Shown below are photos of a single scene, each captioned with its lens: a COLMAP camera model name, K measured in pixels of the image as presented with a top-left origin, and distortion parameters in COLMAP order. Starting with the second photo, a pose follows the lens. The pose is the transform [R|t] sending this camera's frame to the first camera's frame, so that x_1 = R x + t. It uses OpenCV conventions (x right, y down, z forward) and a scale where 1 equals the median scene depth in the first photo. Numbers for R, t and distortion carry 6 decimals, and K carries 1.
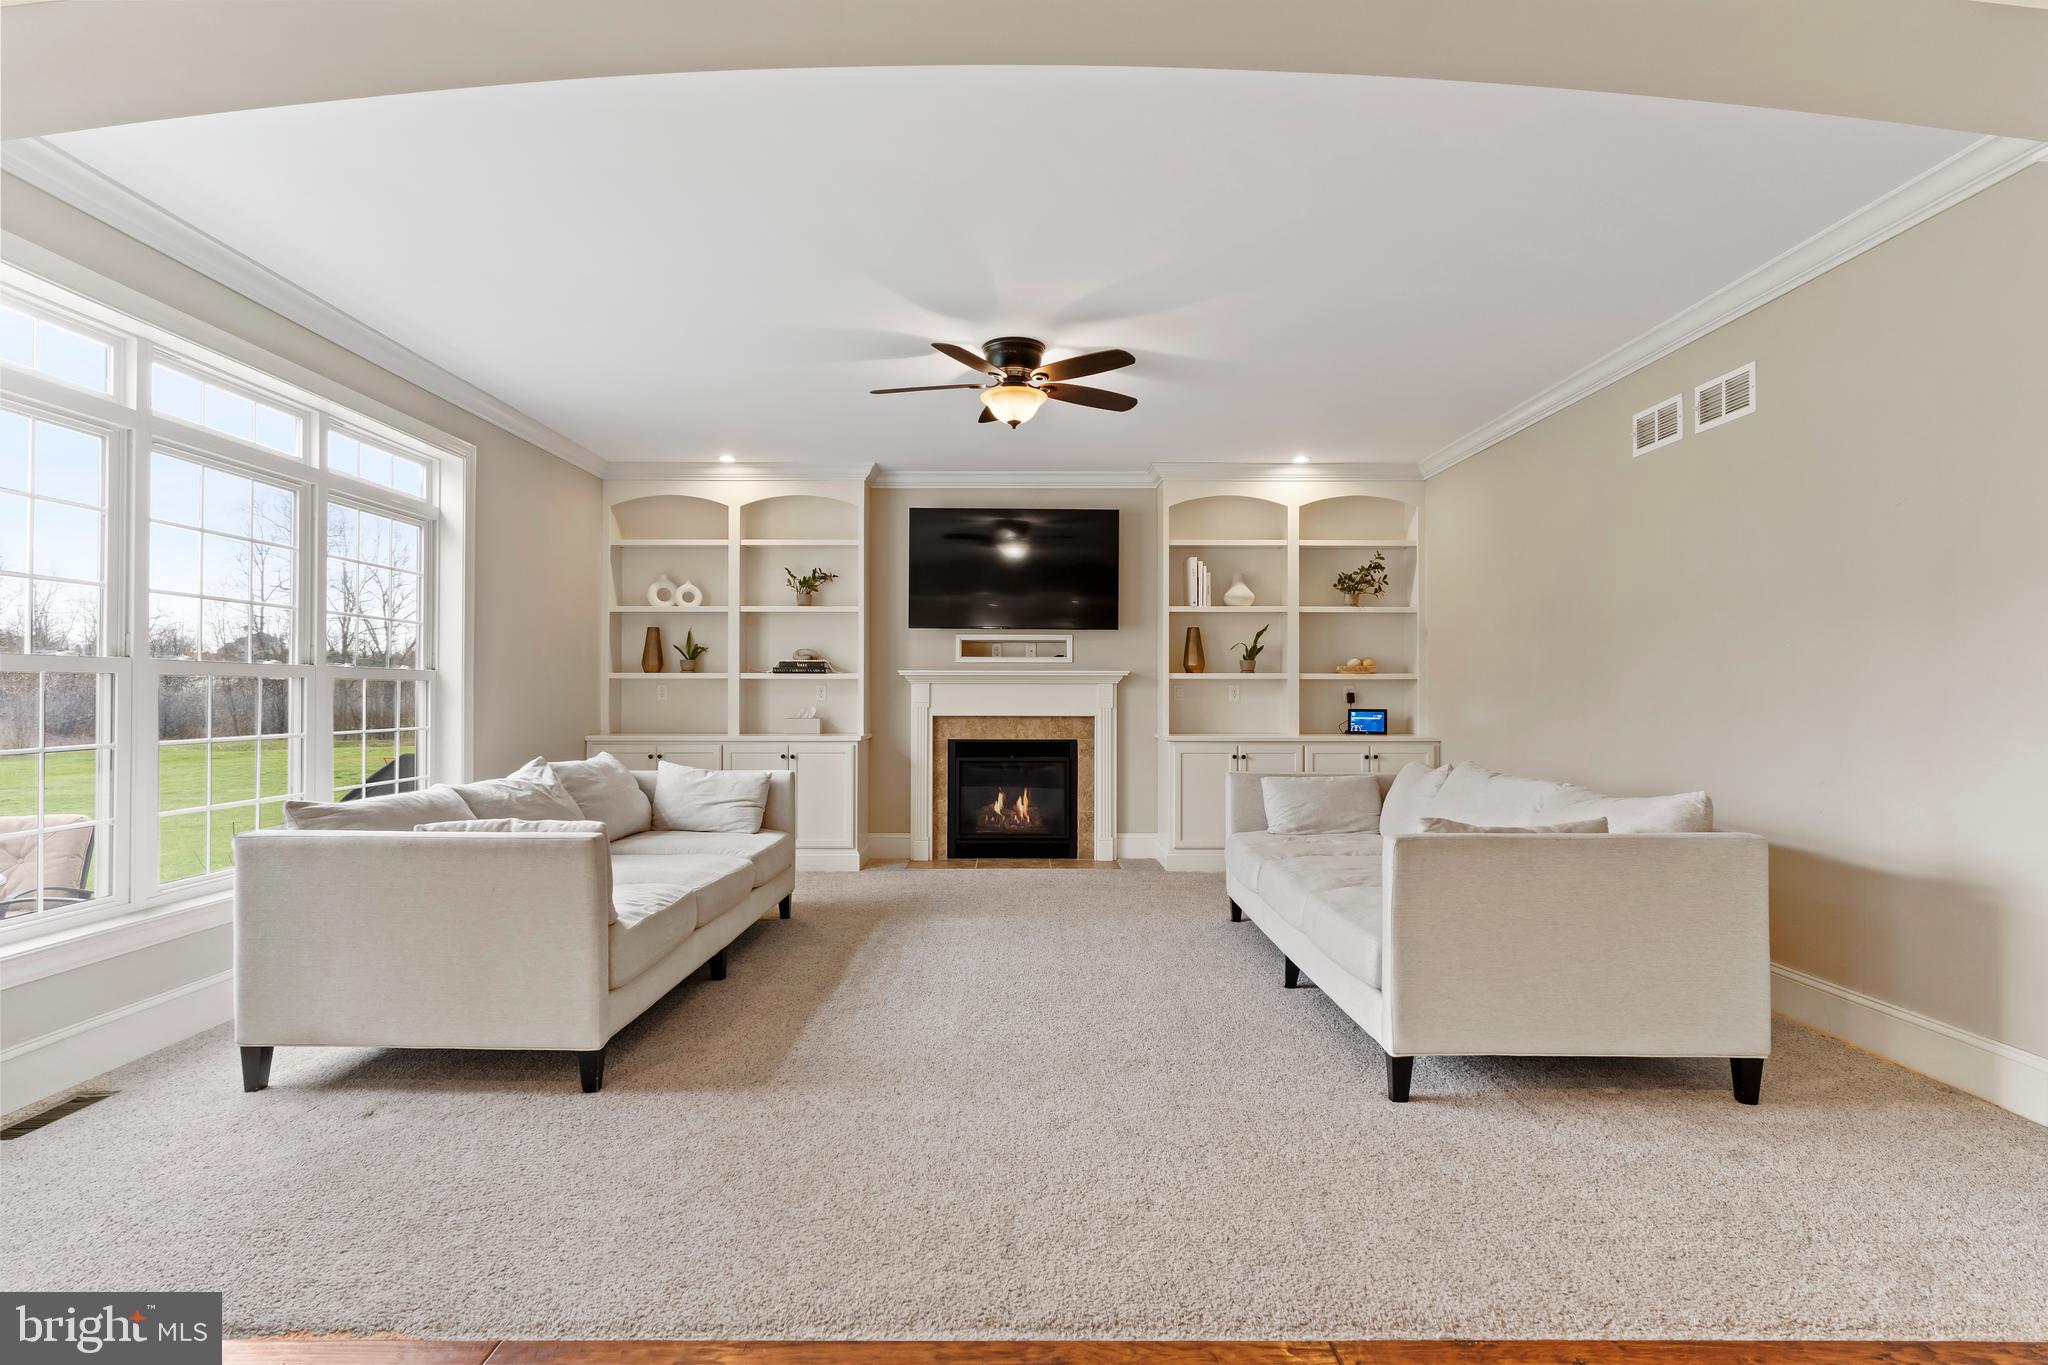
lens RADIAL K [[1040.1, 0, 1011.9], [0, 1040.1, 681.4], [0, 0, 1]] dist [-0.003867, -0.000198]
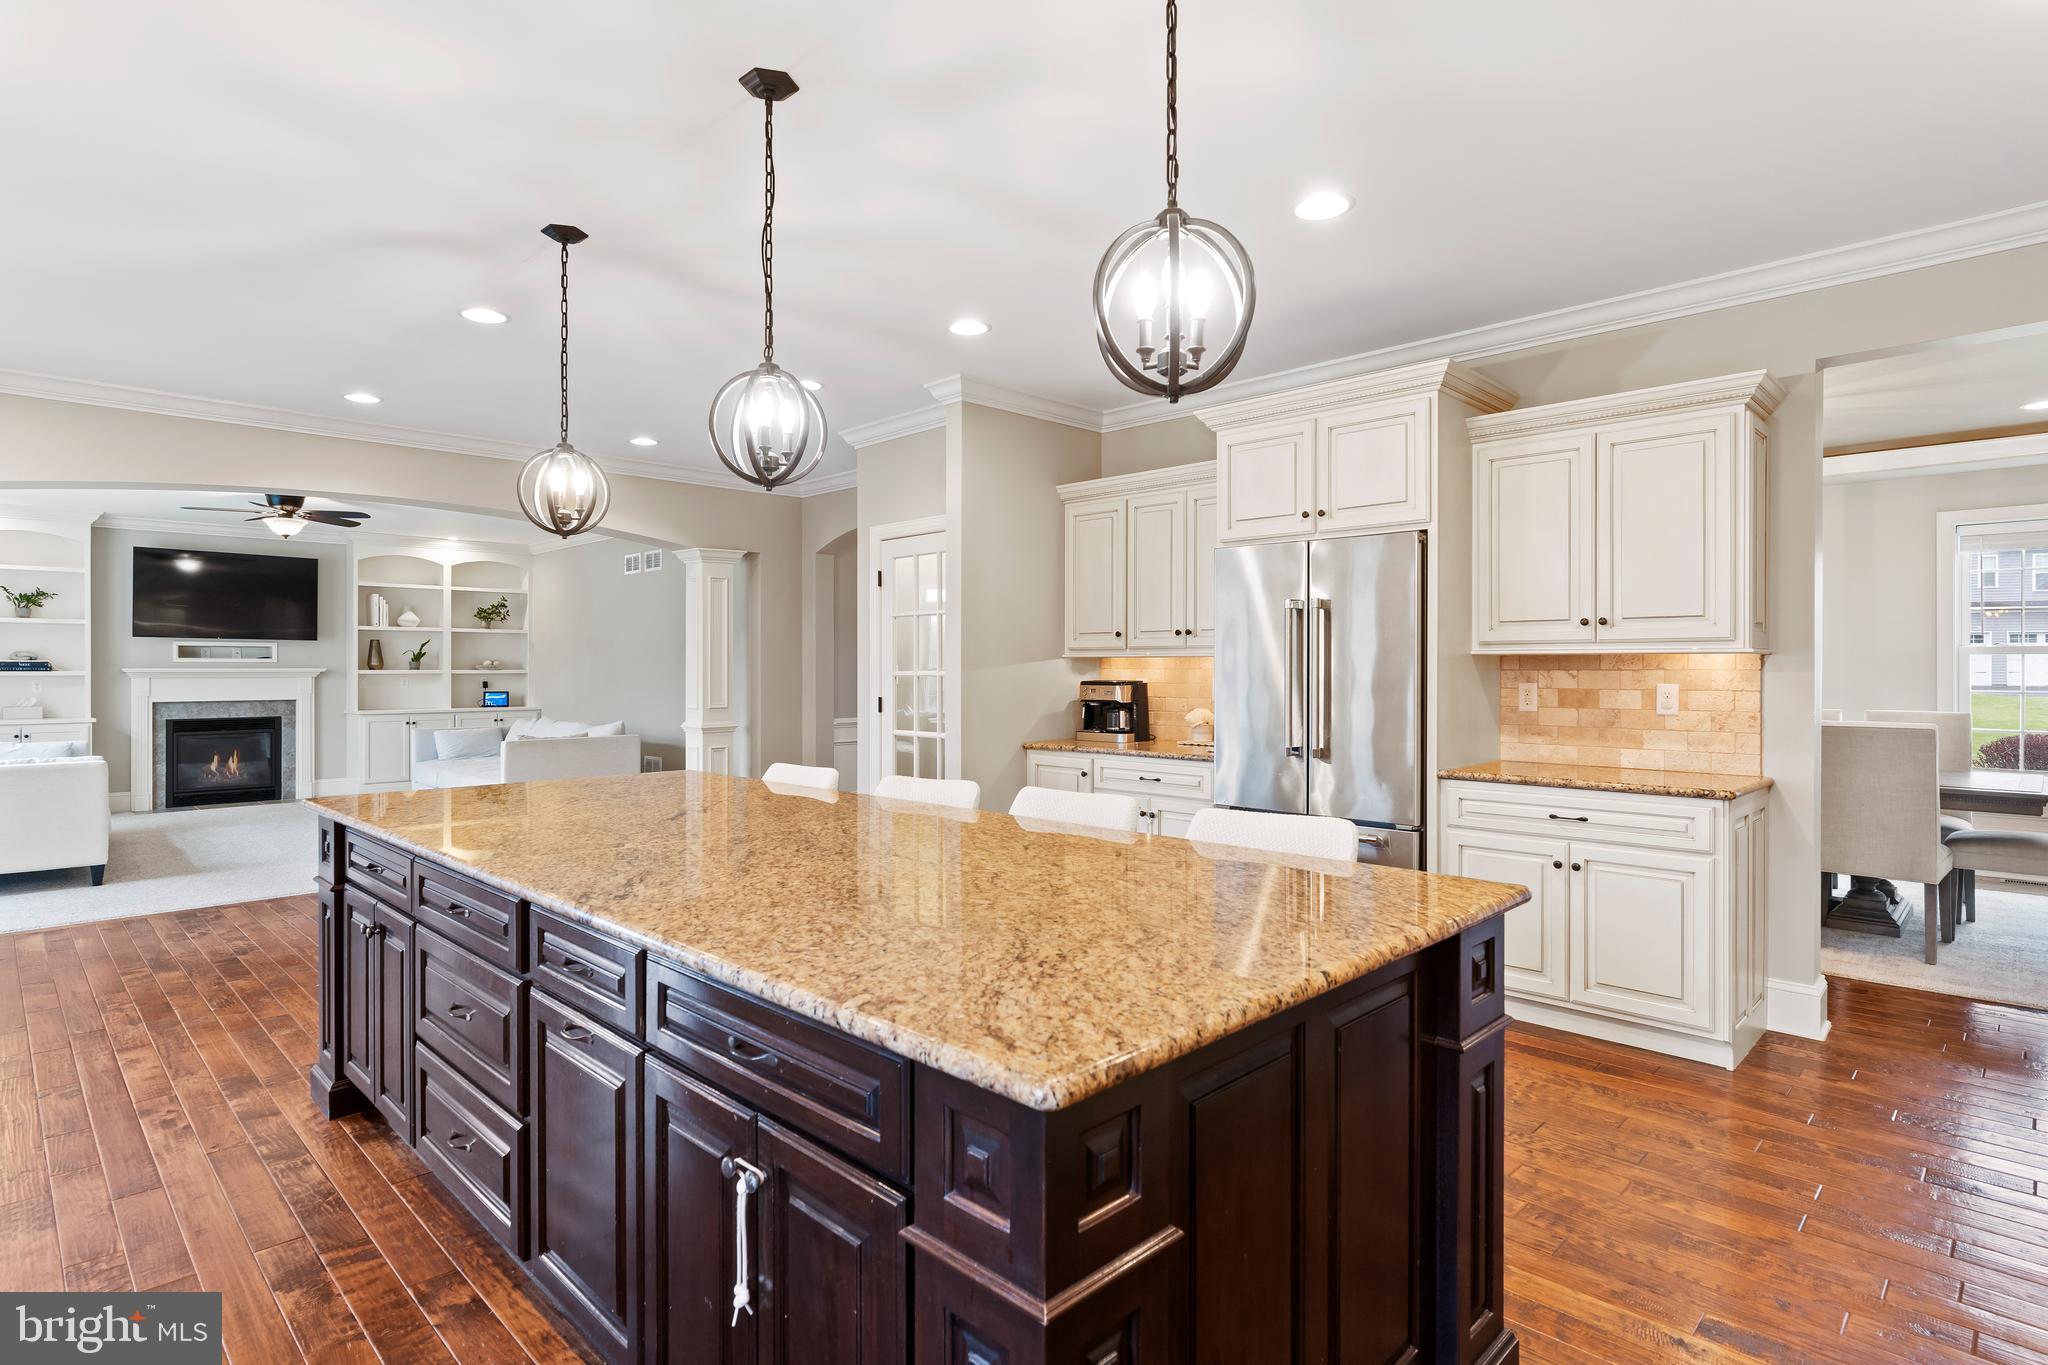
lens RADIAL K [[1048.9, 0, 1024.6], [0, 1048.9, 671.6], [0, 0, 1]] dist [-0.003079, -0.001289]
pose [[0.702652, -0.003383, 0.711526, -0.249784], [-0.005053, 0.999940, 0.009744, -0.025343], [-0.711516, -0.010442, 0.702592, -0.757496]]
